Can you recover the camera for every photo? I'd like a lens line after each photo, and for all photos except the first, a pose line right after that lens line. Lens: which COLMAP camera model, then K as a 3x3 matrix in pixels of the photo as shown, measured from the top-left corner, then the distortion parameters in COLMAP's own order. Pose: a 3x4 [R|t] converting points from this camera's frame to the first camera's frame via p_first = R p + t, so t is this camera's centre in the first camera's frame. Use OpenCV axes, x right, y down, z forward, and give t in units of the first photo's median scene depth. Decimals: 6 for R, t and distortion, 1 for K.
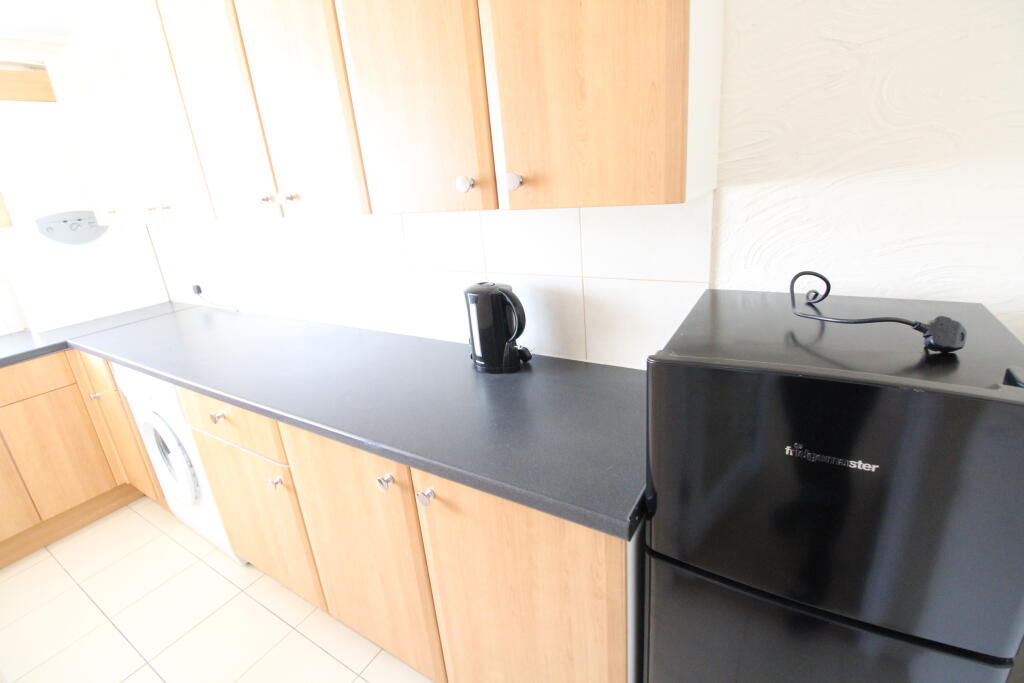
lens RADIAL K [[477.0, 0, 511.4], [0, 477.0, 324.1], [0, 0, 1]] dist [-0.019495, -0.000922]
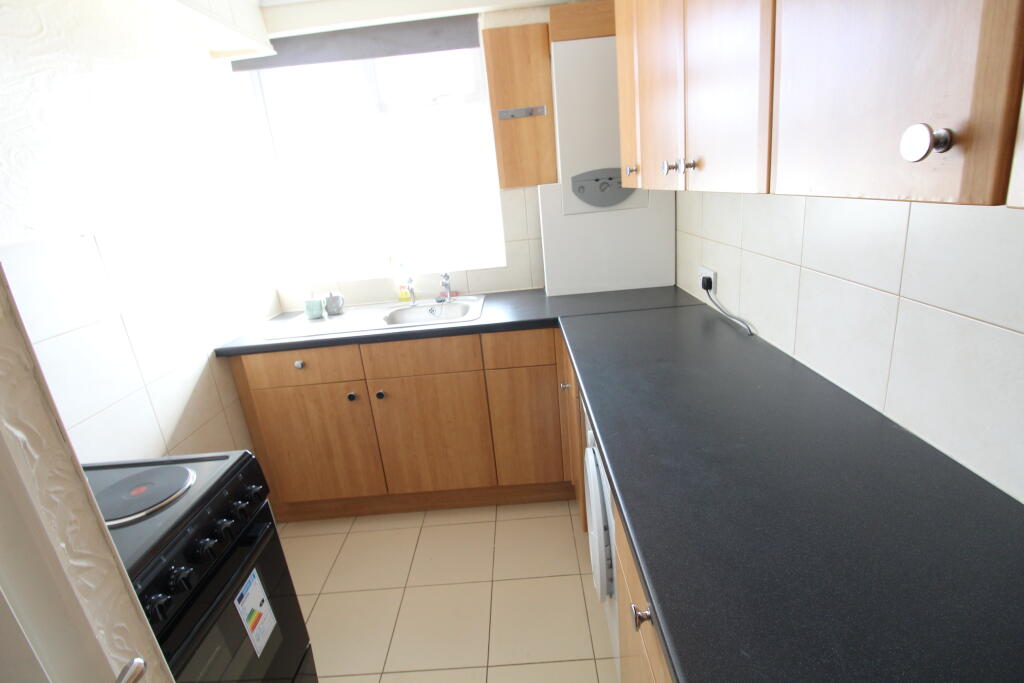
lens RADIAL K [[477.0, 0, 511.4], [0, 477.0, 324.1], [0, 0, 1]] dist [-0.019495, -0.000922]
pose [[0.529645, 0.277700, -0.801473, -0.247648], [-0.213199, 0.958139, 0.191092, -0.097888], [0.820989, 0.069662, 0.566679, 0.383457]]
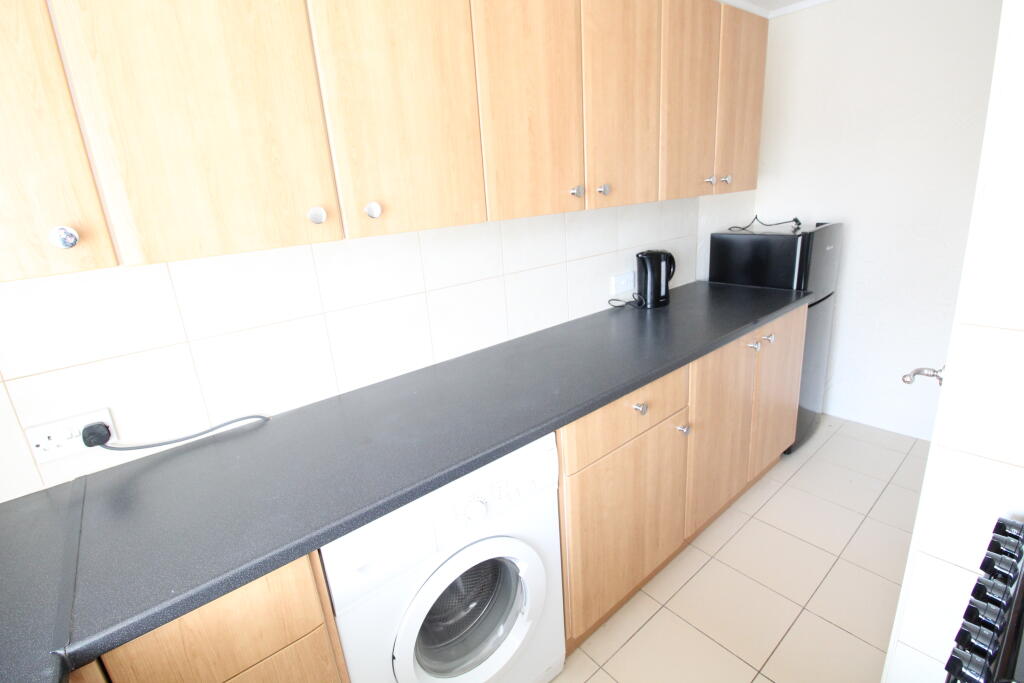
lens RADIAL K [[477.0, 0, 511.4], [0, 477.0, 324.1], [0, 0, 1]] dist [-0.019495, -0.000922]
pose [[0.226050, -0.200776, 0.953200, -1.030614], [0.323675, 0.938412, 0.120902, -0.106160], [-0.918769, 0.281197, 0.277115, 0.563805]]
